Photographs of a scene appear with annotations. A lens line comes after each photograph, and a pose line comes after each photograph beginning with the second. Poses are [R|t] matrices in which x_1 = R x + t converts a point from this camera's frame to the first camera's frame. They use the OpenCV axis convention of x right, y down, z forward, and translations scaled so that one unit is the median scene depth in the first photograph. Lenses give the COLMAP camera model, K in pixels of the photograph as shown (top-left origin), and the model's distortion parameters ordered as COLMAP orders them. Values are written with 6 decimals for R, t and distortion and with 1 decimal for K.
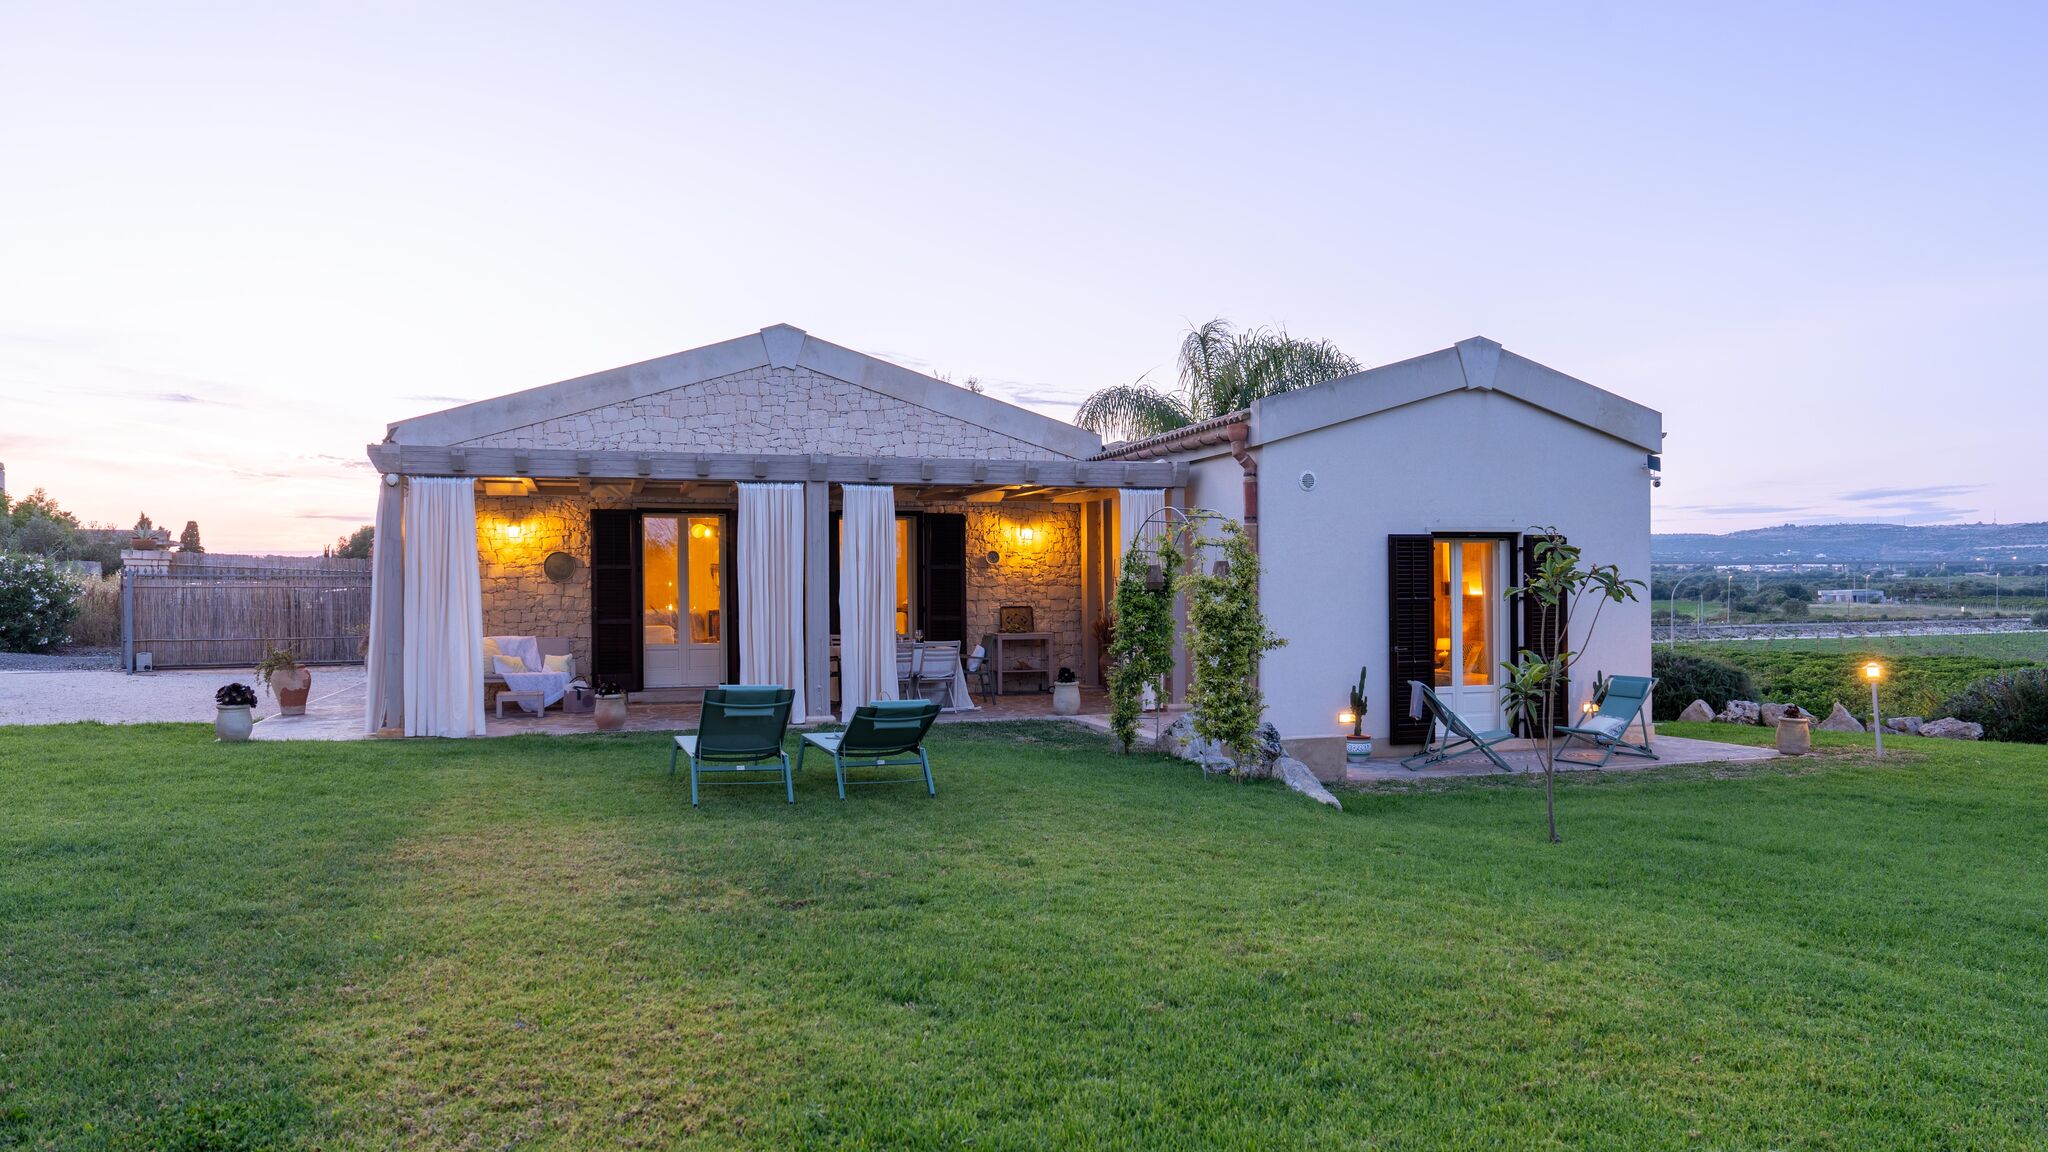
lens RADIAL K [[1384.5, 0, 1025.7], [0, 1384.5, 582.1], [0, 0, 1]] dist [-0.001566, -0.001008]
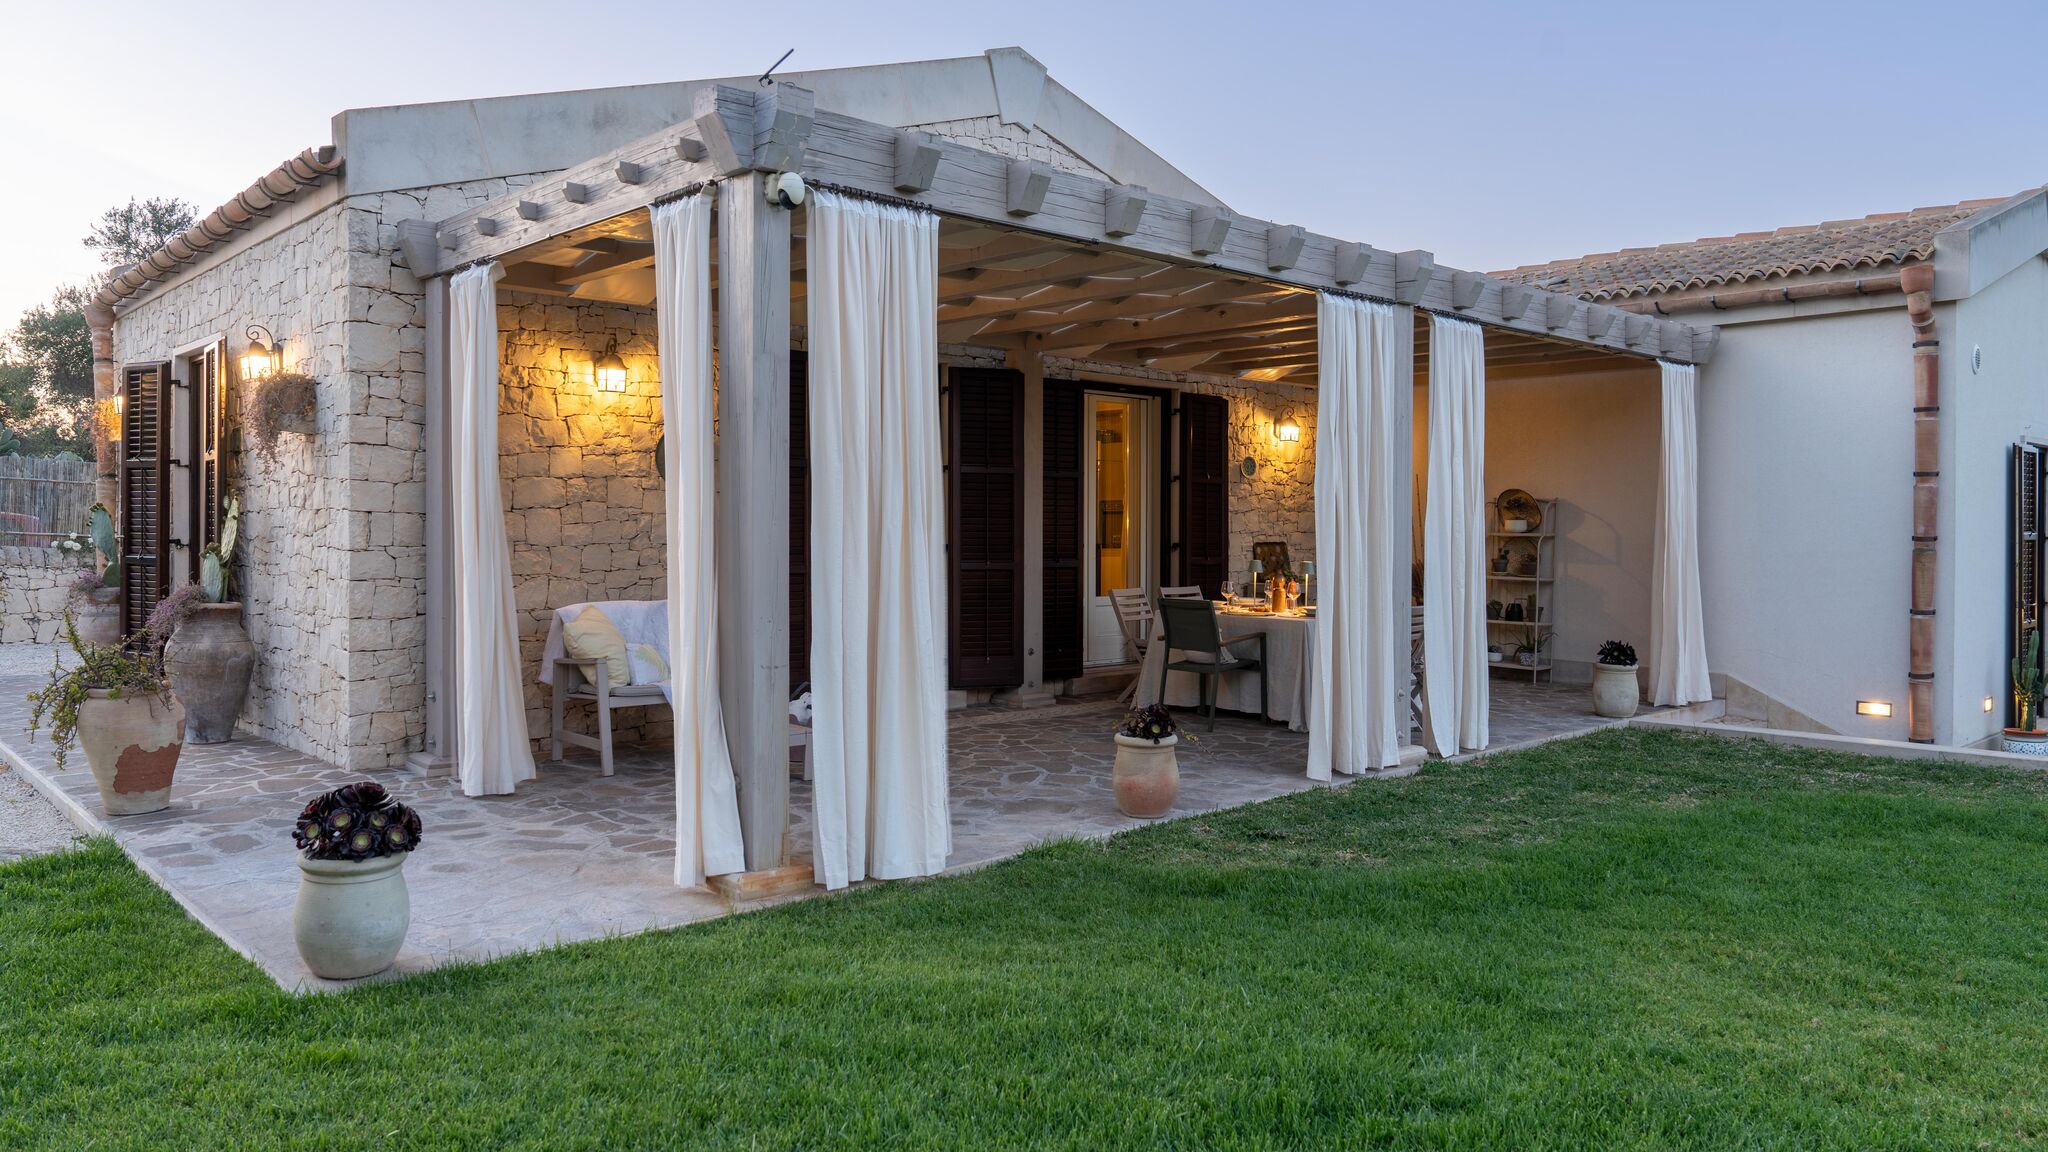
lens RADIAL K [[1384.5, 0, 1024.4], [0, 1384.5, 559.1], [0, 0, 1]] dist [-0.001566, -0.001008]
pose [[0.898893, -0.002023, 0.438163, -0.509244], [-0.009079, 0.999689, 0.023241, 0.014315], [-0.438073, -0.024870, 0.898595, 0.574888]]
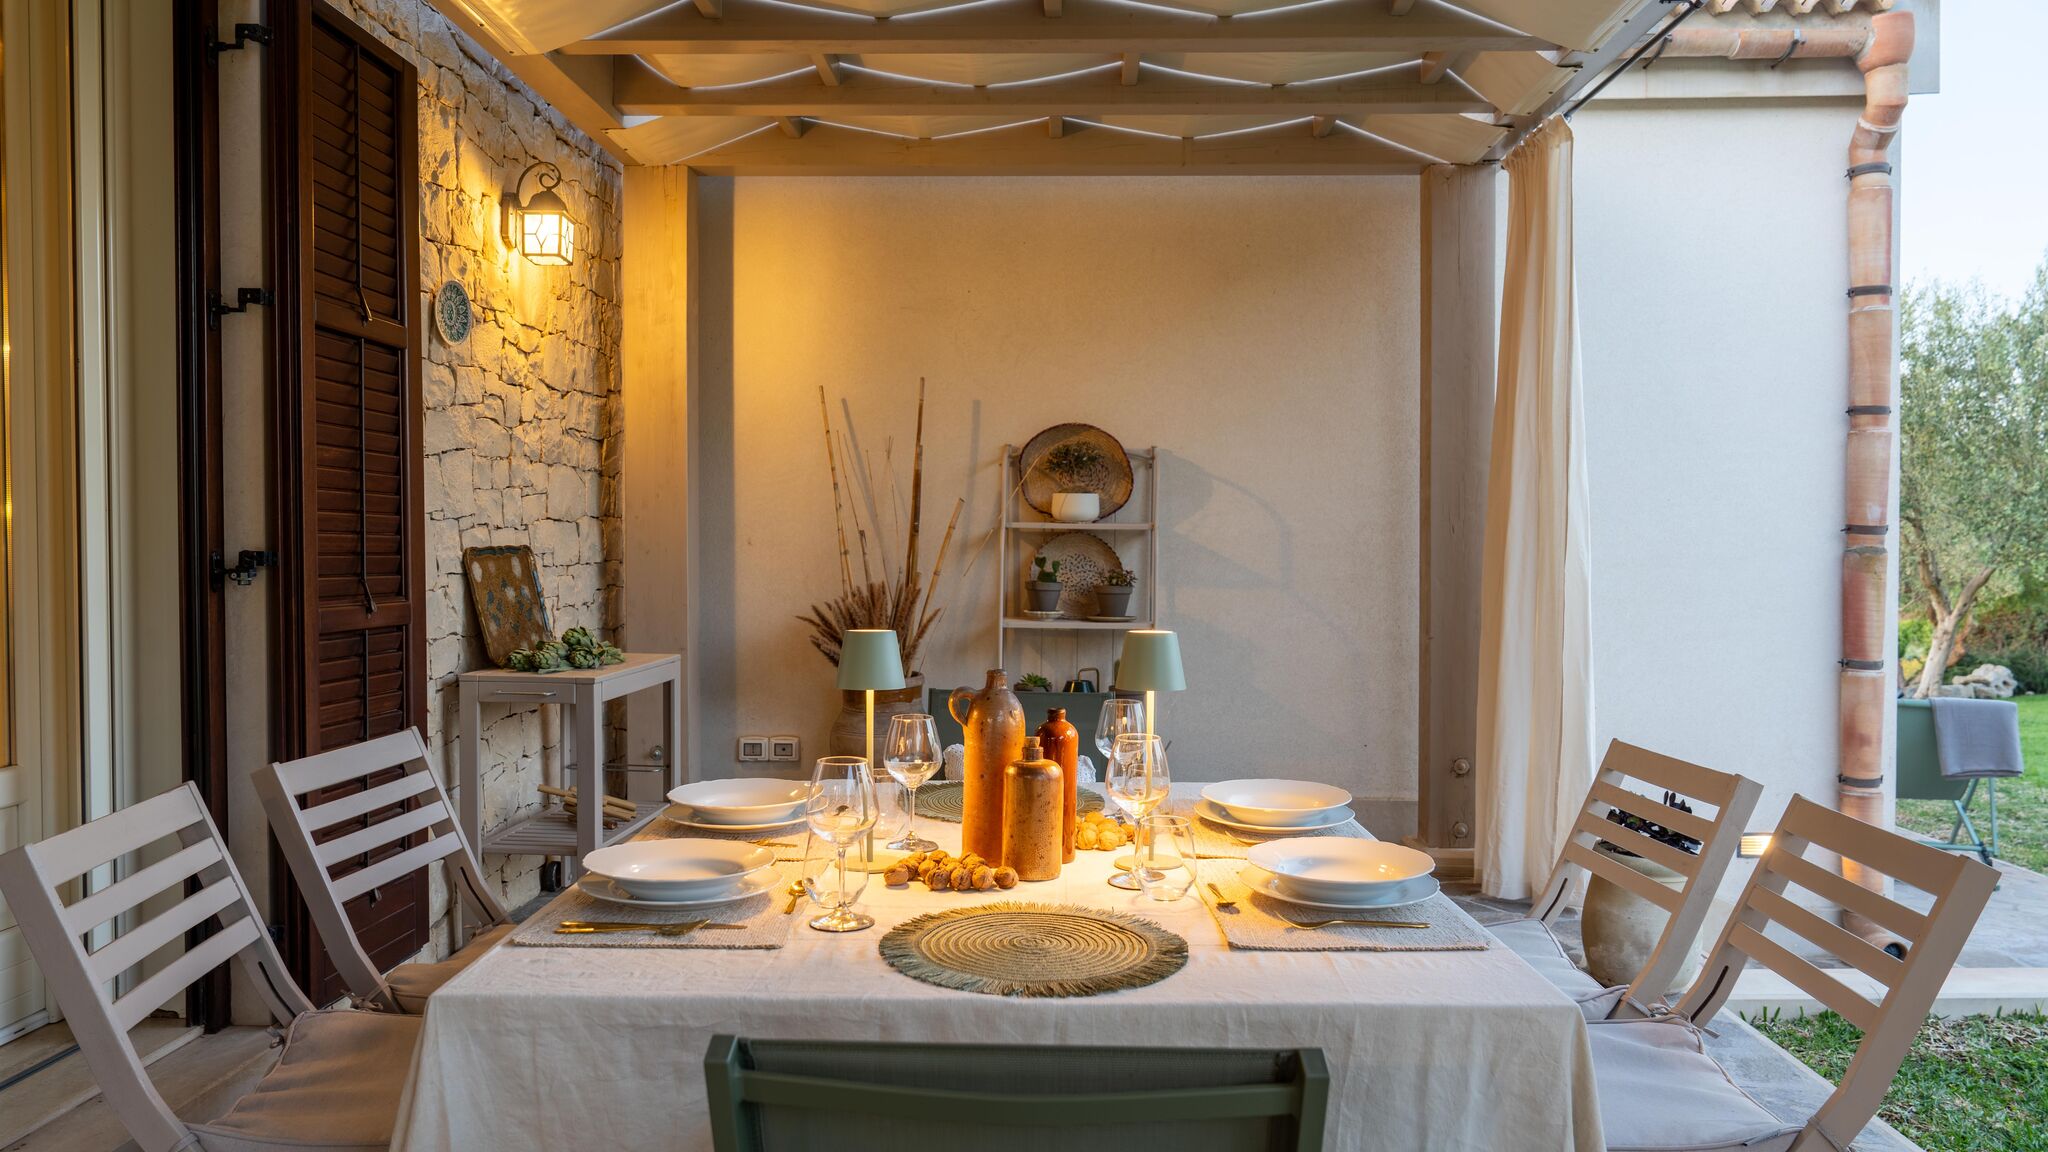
lens RADIAL K [[1384.5, 0, 1033.4], [0, 1384.5, 569.1], [0, 0, 1]] dist [-0.001566, -0.001008]
pose [[0.320071, -0.015969, 0.947259, -0.245293], [-0.006948, 0.999791, 0.019202, 0.020510], [-0.947368, -0.012727, 0.319893, 1.065909]]
